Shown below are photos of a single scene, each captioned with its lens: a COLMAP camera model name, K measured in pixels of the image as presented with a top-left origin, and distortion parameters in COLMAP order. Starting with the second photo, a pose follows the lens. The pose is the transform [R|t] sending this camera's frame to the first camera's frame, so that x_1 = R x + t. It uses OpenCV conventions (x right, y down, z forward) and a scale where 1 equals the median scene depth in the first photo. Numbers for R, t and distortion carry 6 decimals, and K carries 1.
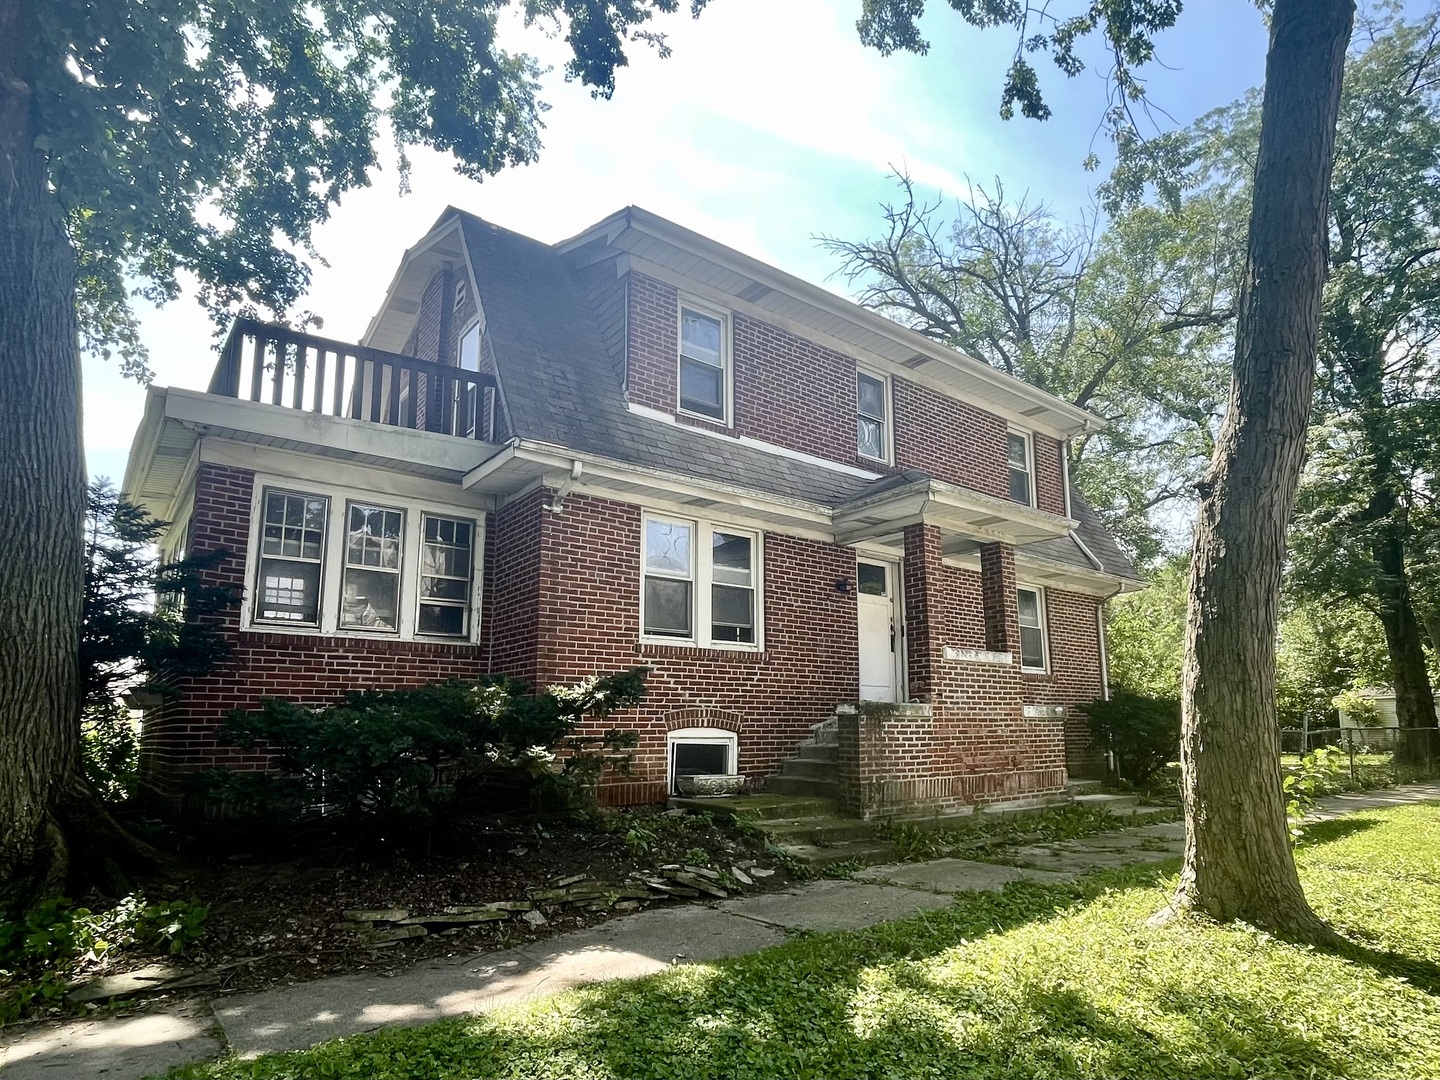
lens RADIAL K [[978.7, 0, 719.8], [0, 978.7, 546.0], [0, 0, 1]] dist [-0.005578, -0.001969]
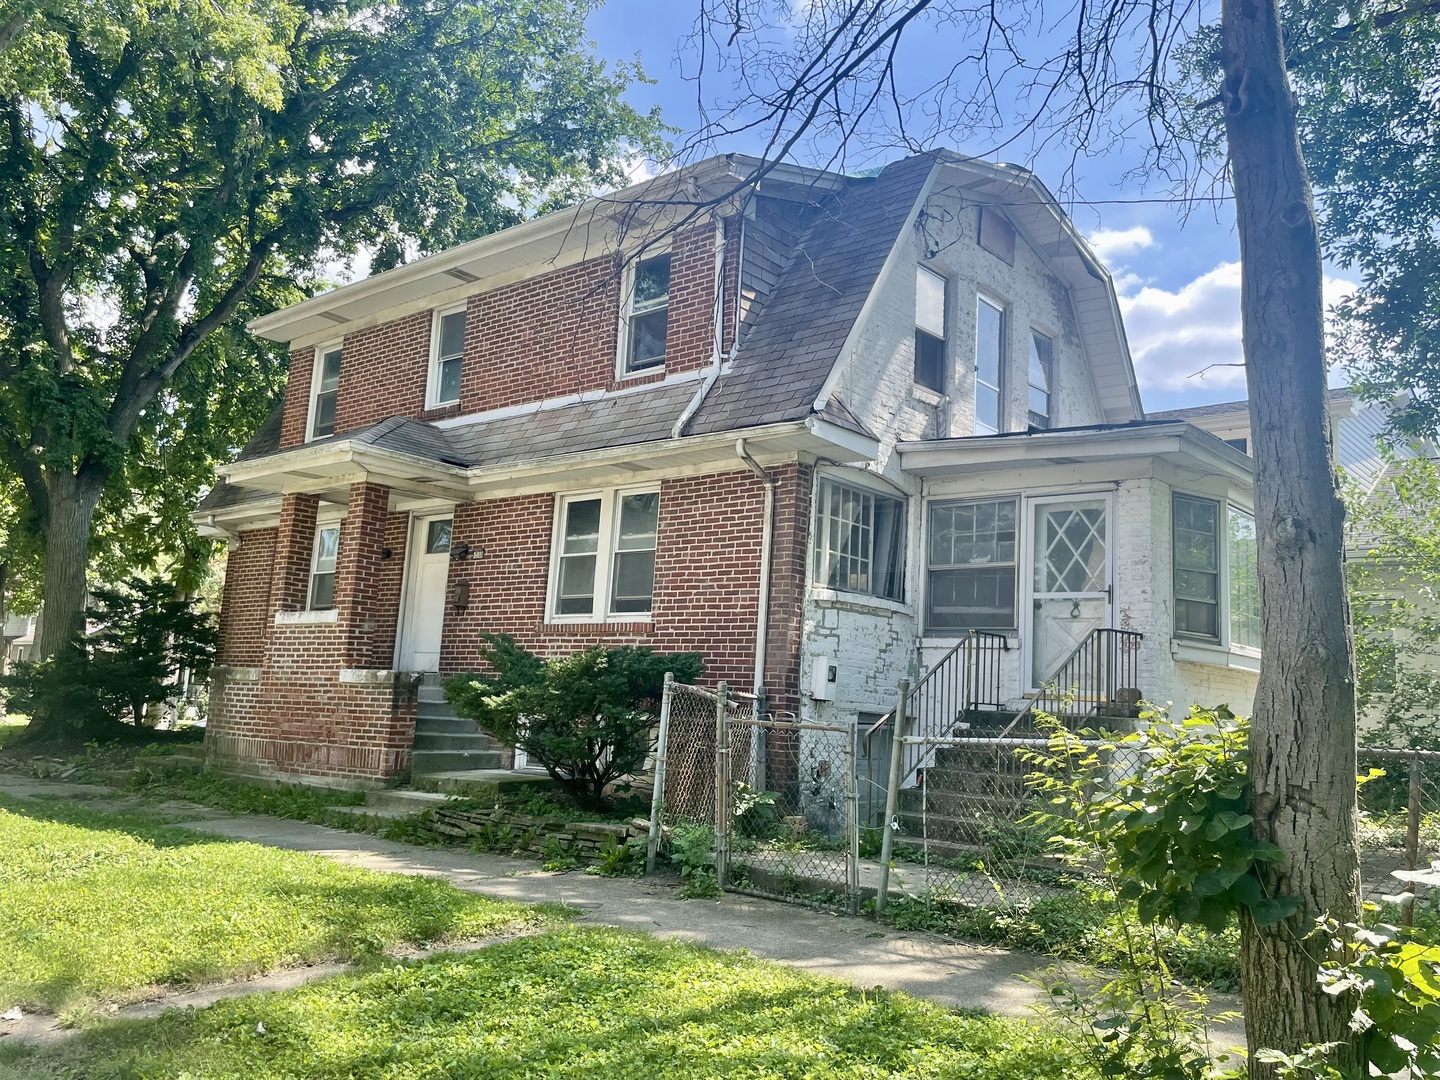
lens RADIAL K [[1194.7, 0, 718.9], [0, 1194.7, 536.8], [0, 0, 1]] dist [0.017435, 0.001243]
pose [[0.150980, -0.140534, -0.978496, 1.494698], [0.134303, 0.983581, -0.120542, 0.233636], [0.979371, -0.113215, 0.167376, 1.233470]]
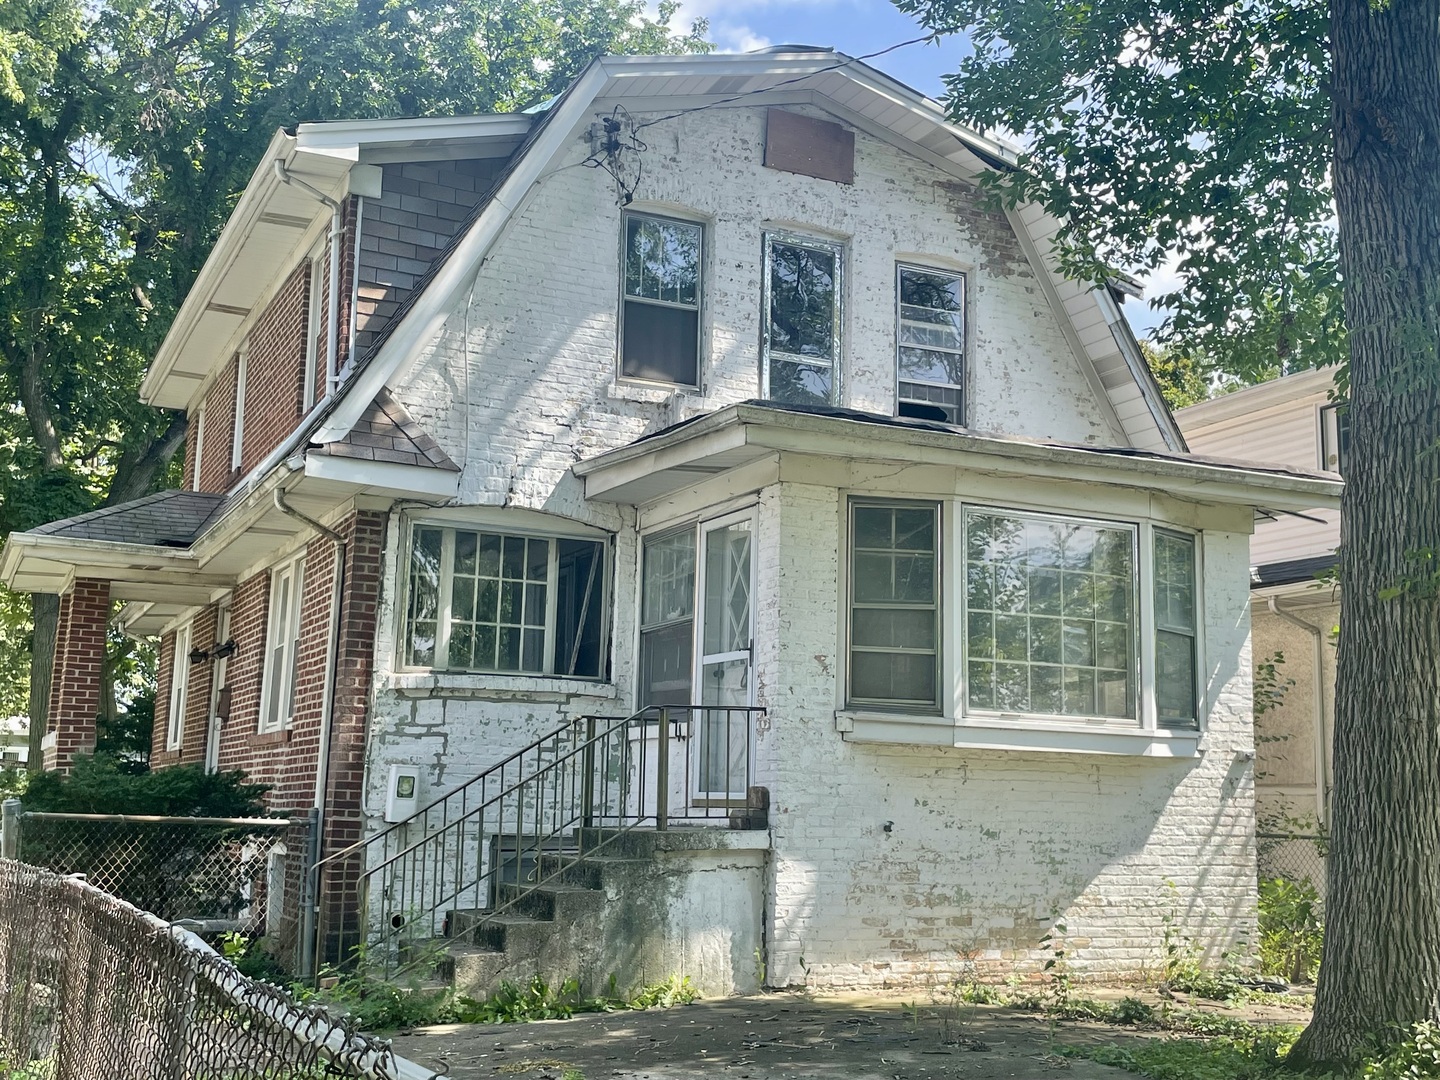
lens RADIAL K [[1632.5, 0, 722.0], [0, 1632.5, 538.4], [0, 0, 1]] dist [0.004937, 0.000000]
pose [[-0.217512, -0.167885, -0.961511, 1.477433], [0.166940, 0.964182, -0.206116, 0.356798], [0.961675, -0.205348, -0.181695, 2.051699]]
